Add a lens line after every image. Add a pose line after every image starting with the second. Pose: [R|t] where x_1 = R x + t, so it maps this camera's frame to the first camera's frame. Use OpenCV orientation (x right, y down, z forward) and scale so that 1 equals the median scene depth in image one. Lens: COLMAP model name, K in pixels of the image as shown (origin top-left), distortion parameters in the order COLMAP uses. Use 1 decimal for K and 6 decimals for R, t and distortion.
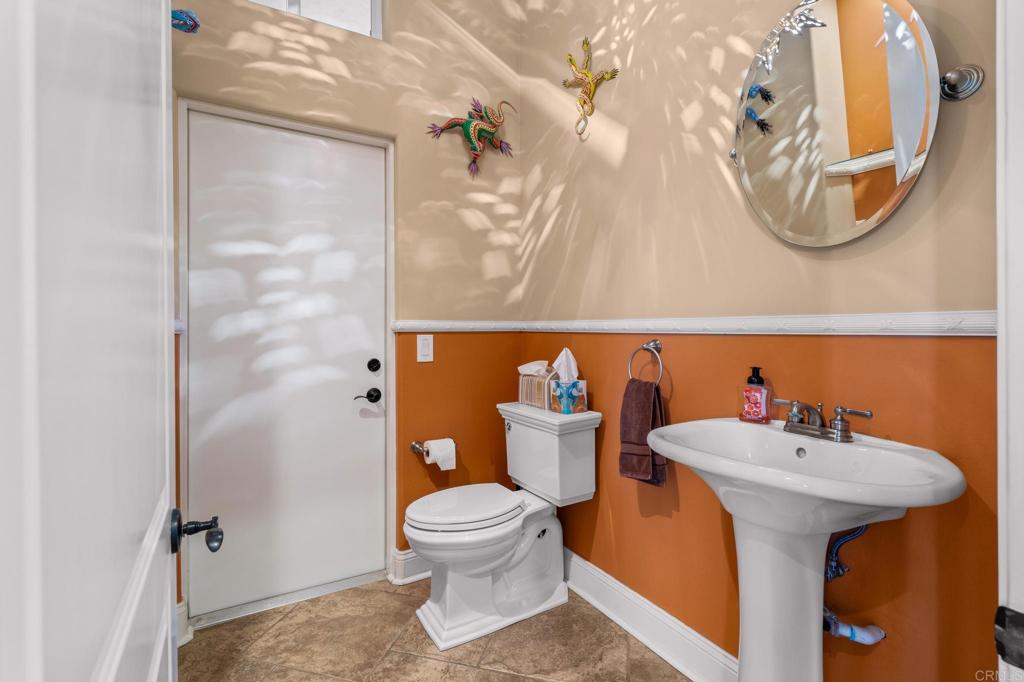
lens RADIAL K [[468.4, 0, 513.2], [0, 468.4, 334.9], [0, 0, 1]] dist [-0.002525, 0.000082]
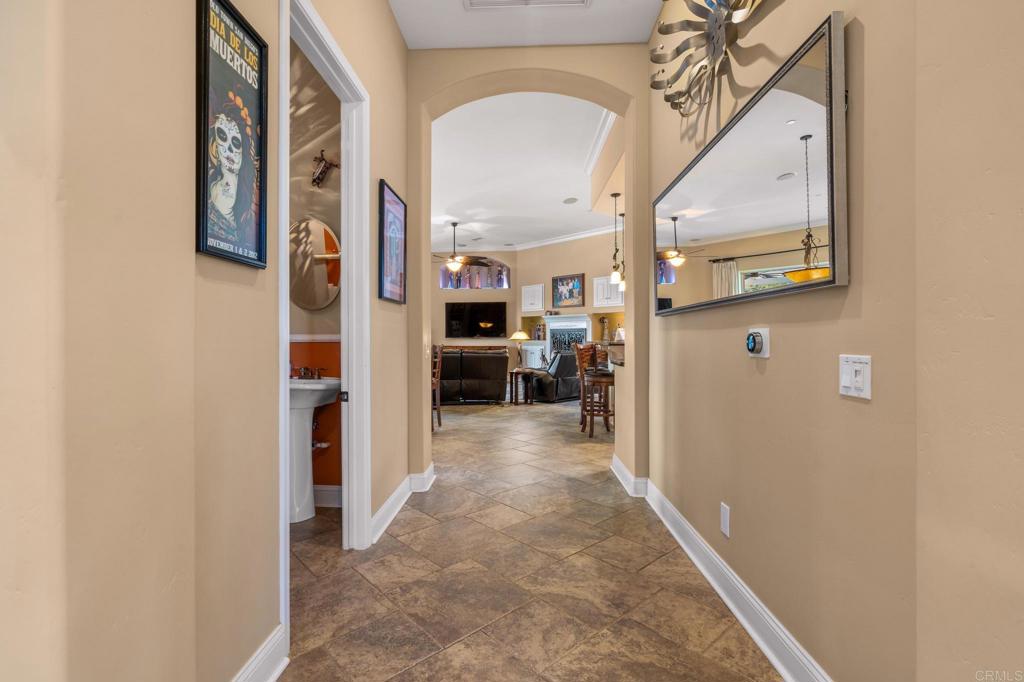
lens RADIAL K [[468.4, 0, 511.1], [0, 468.4, 337.4], [0, 0, 1]] dist [-0.002525, 0.000082]
pose [[0.555102, 0.007969, 0.831744, -0.472431], [0.005398, 0.999899, -0.013182, 0.009823], [-0.831764, 0.011807, 0.555003, -0.726430]]
